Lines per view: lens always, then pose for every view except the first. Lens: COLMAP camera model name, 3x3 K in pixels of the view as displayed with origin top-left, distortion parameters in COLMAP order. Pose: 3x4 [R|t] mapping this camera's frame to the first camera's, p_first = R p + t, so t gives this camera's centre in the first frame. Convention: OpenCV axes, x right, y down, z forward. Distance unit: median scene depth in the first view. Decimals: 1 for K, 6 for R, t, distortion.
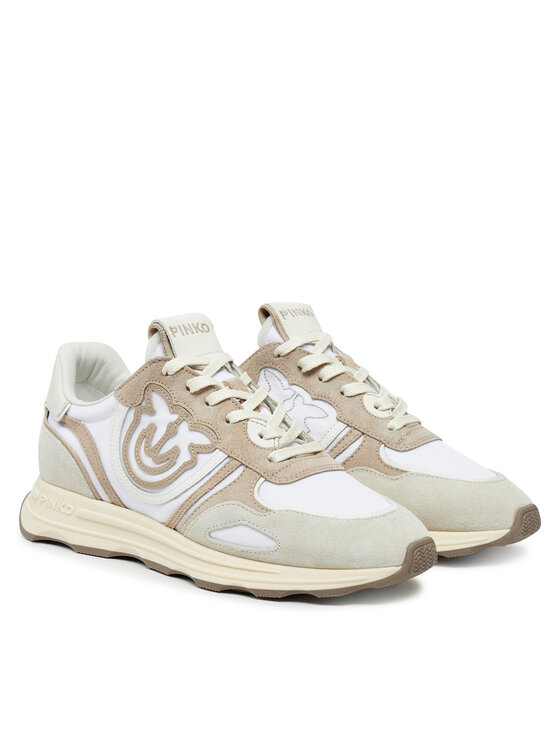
lens RADIAL K [[2198.9, 0, 280.0], [0, 2198.9, 373.0], [0, 0, 1]] dist [-0.070439, -0.498916]
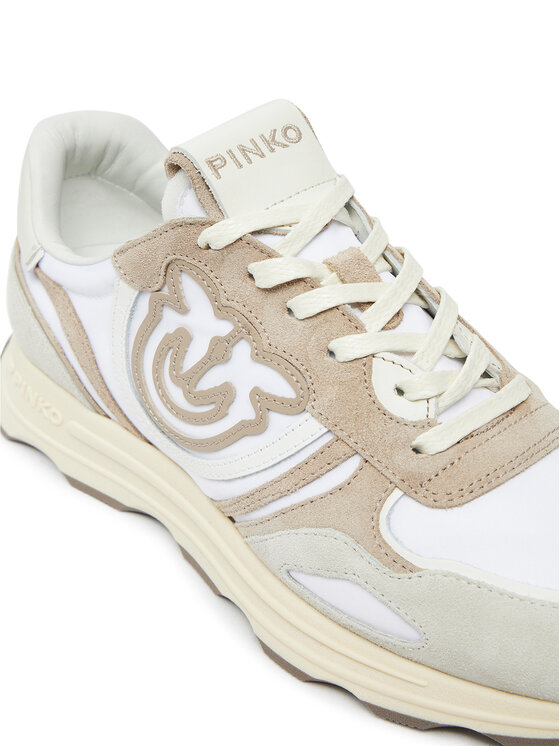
lens RADIAL K [[1469.2, 0, 280.0], [0, 1469.2, 373.0], [0, 0, 1]] dist [-0.018746, -0.060607]
pose [[0.996095, 0.046335, -0.075152, -0.010543], [-0.020207, 0.948272, 0.316816, -0.074977], [0.085944, -0.314061, 0.945505, 0.689273]]
